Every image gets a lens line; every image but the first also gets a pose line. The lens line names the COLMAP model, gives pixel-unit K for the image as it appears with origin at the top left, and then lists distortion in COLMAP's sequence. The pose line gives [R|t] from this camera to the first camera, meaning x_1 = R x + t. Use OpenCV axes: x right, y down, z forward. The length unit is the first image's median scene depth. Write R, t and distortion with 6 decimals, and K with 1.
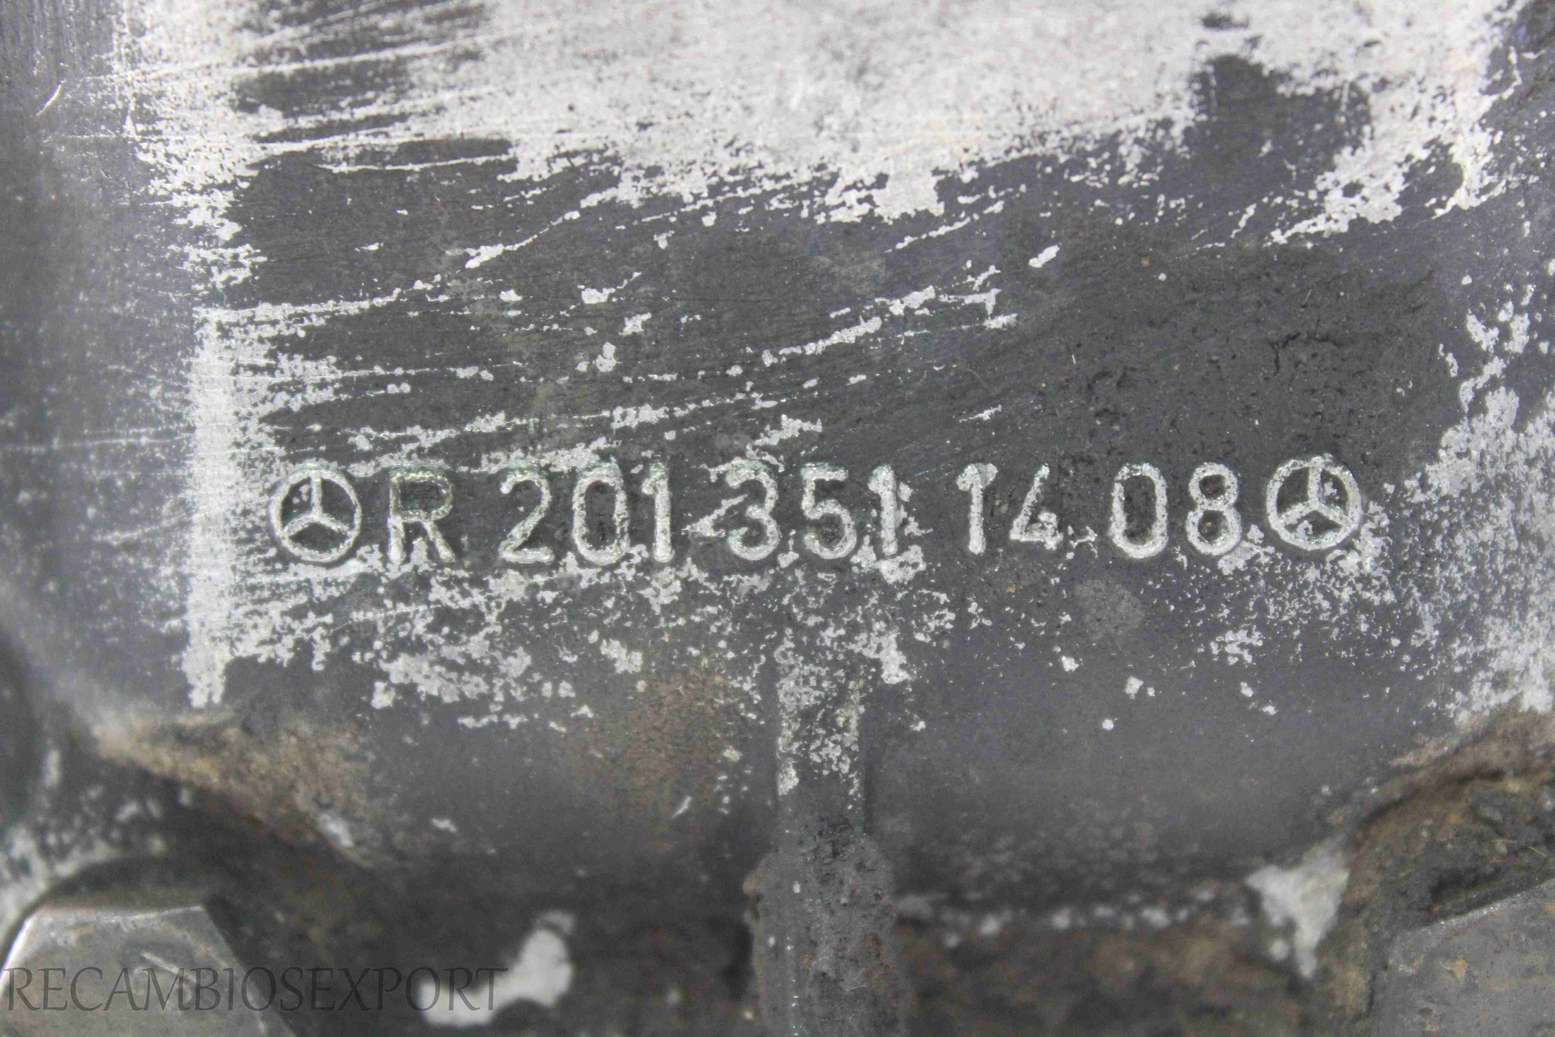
lens RADIAL K [[3815.0, 0, 777.8], [0, 3815.0, 517.4], [0, 0, 1]] dist [0.019455, 0.000000]
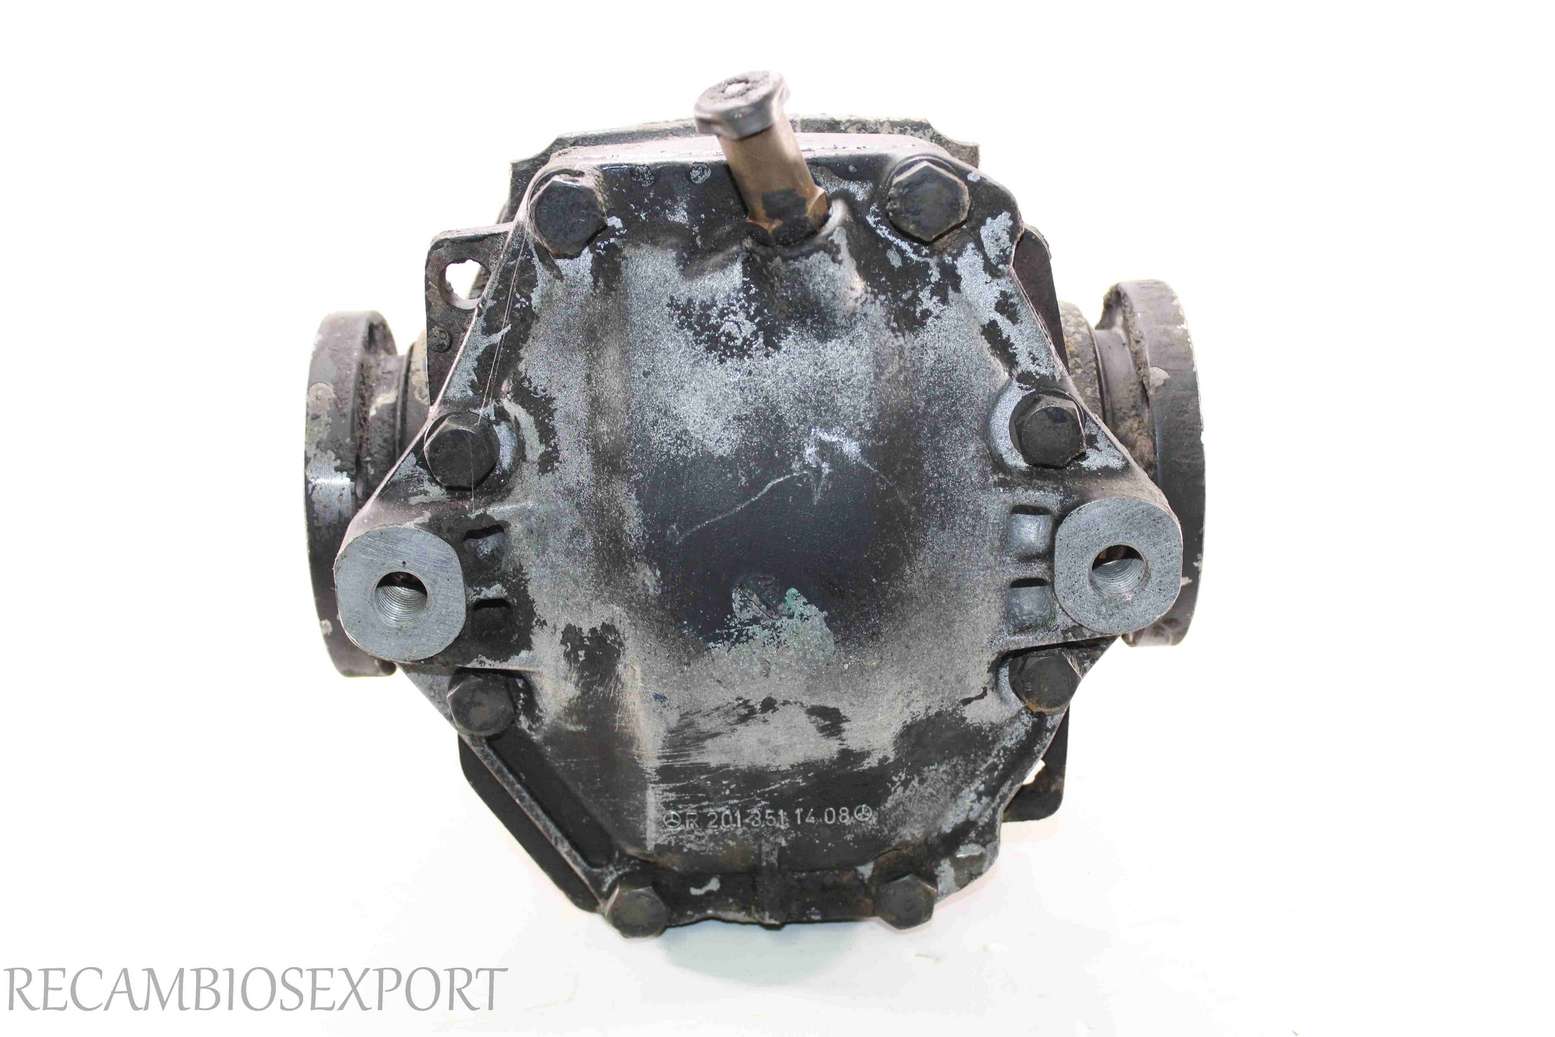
lens RADIAL K [[2194.2, 0, 777.6], [0, 2194.2, 519.5], [0, 0, 1]] dist [-0.040865, 0.000000]
pose [[0.999041, -0.031511, 0.030384, -0.055505], [0.023680, 0.972835, 0.230287, -1.086986], [-0.036815, -0.229346, 0.972648, -1.821744]]
